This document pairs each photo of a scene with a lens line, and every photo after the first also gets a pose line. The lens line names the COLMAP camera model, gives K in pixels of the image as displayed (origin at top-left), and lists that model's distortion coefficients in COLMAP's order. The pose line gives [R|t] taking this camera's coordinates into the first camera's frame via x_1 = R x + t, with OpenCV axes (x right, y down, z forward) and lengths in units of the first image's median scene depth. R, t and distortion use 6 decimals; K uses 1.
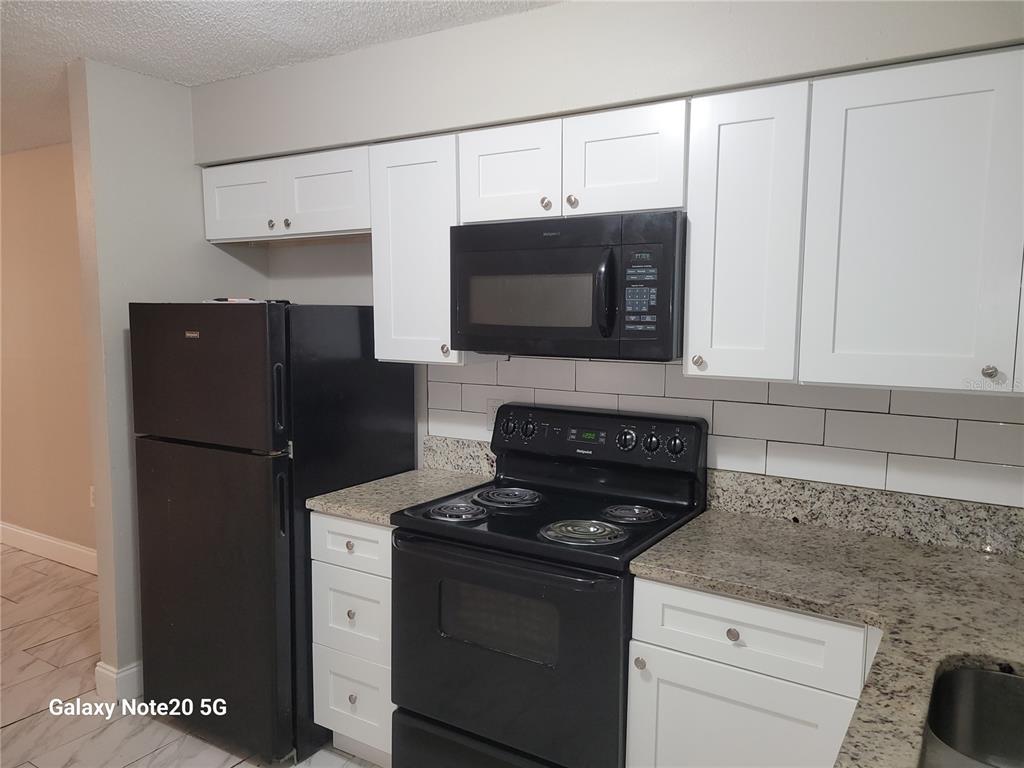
lens RADIAL K [[778.3, 0, 479.9], [0, 778.3, 384.0], [0, 0, 1]] dist [0.053974, -0.001303]
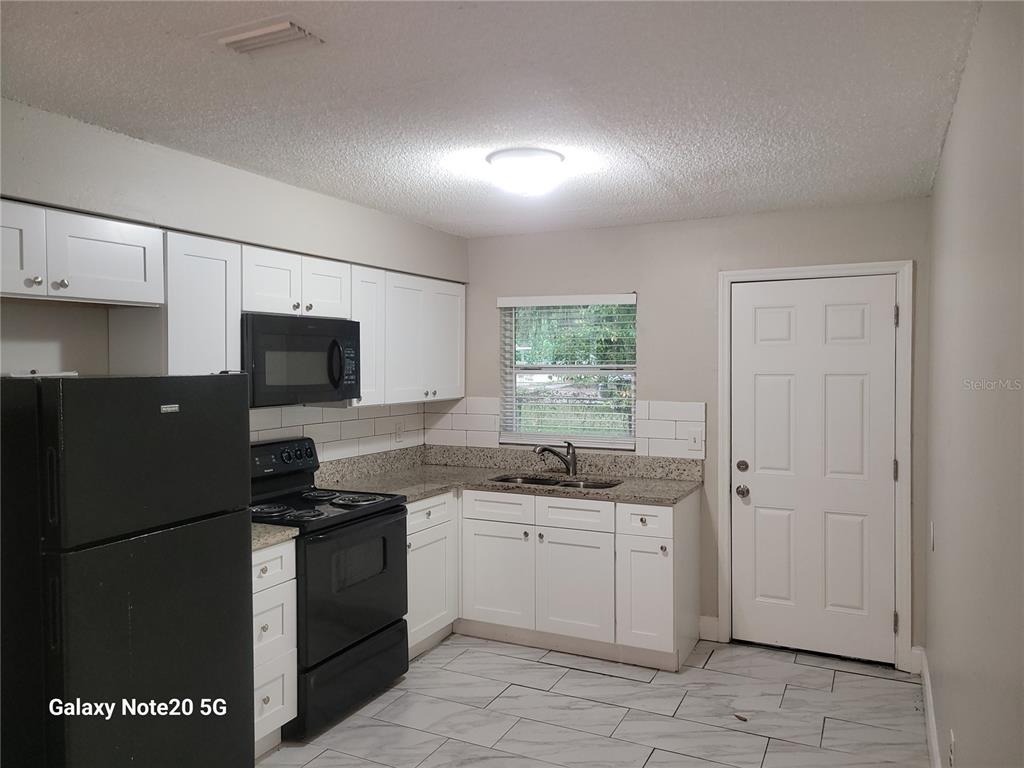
lens RADIAL K [[769.3, 0, 512.0], [0, 769.3, 384.0], [0, 0, 1]] dist [0.032909, -0.003504]
pose [[-0.134202, -0.030189, 0.990494, -1.407427], [0.105502, 0.993420, 0.044572, -0.094436], [-0.985322, 0.110480, -0.130134, 0.747101]]
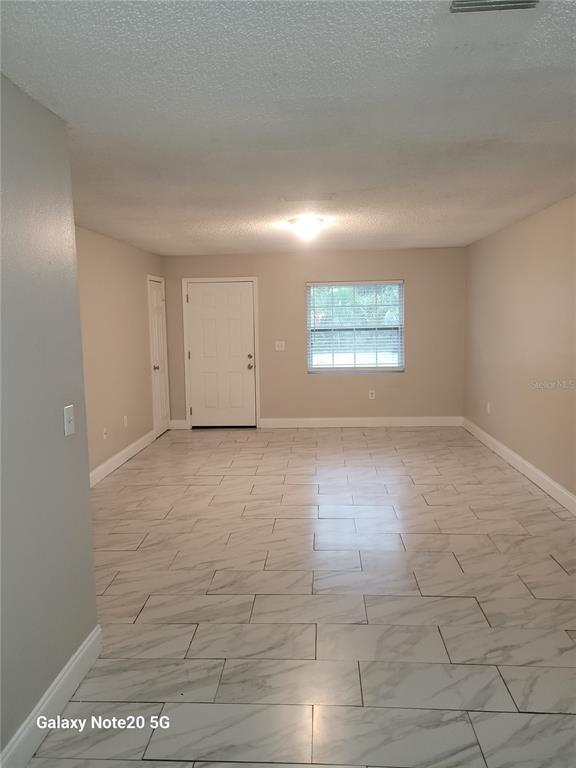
lens RADIAL K [[577.0, 0, 288.0], [0, 577.0, 384.0], [0, 0, 1]] dist [0.032909, -0.003504]
pose [[0.507851, 0.087169, -0.857023, -0.128387], [-0.064699, 0.995917, 0.062957, -0.040262], [0.859012, 0.023475, 0.511417, 0.305979]]
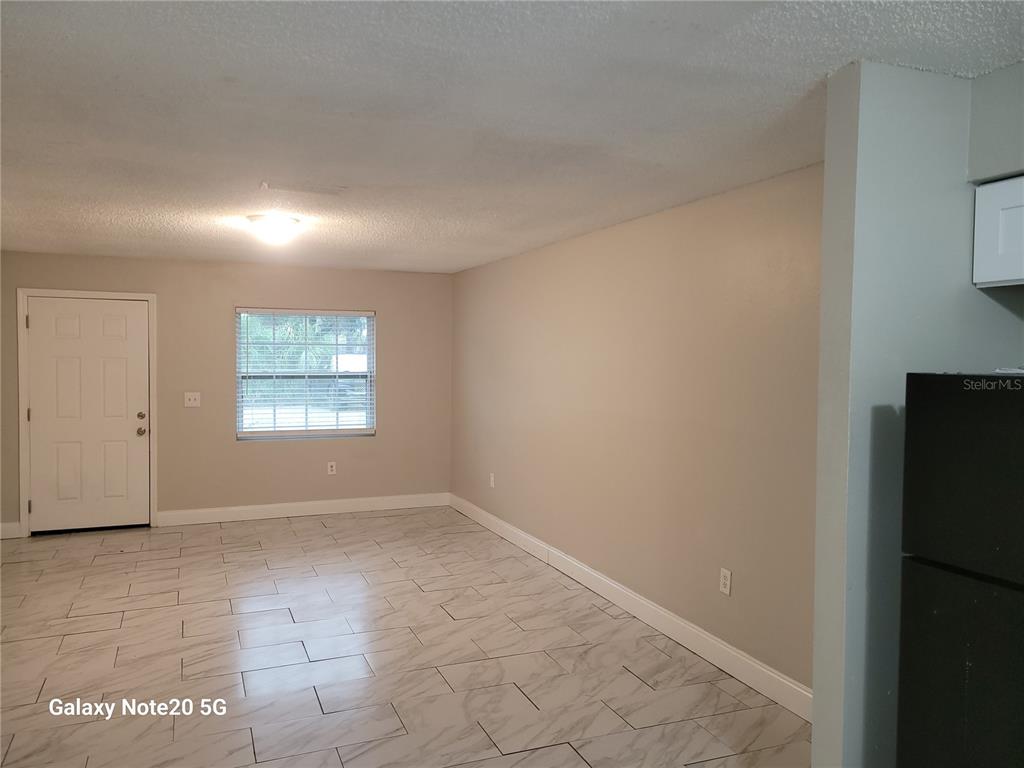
lens RADIAL K [[769.3, 0, 512.0], [0, 769.3, 384.0], [0, 0, 1]] dist [0.032909, -0.003504]
pose [[0.830820, 0.023736, -0.556035, -0.333251], [-0.062336, 0.996772, -0.050590, -0.032623], [0.553039, 0.076692, 0.829618, 0.198331]]
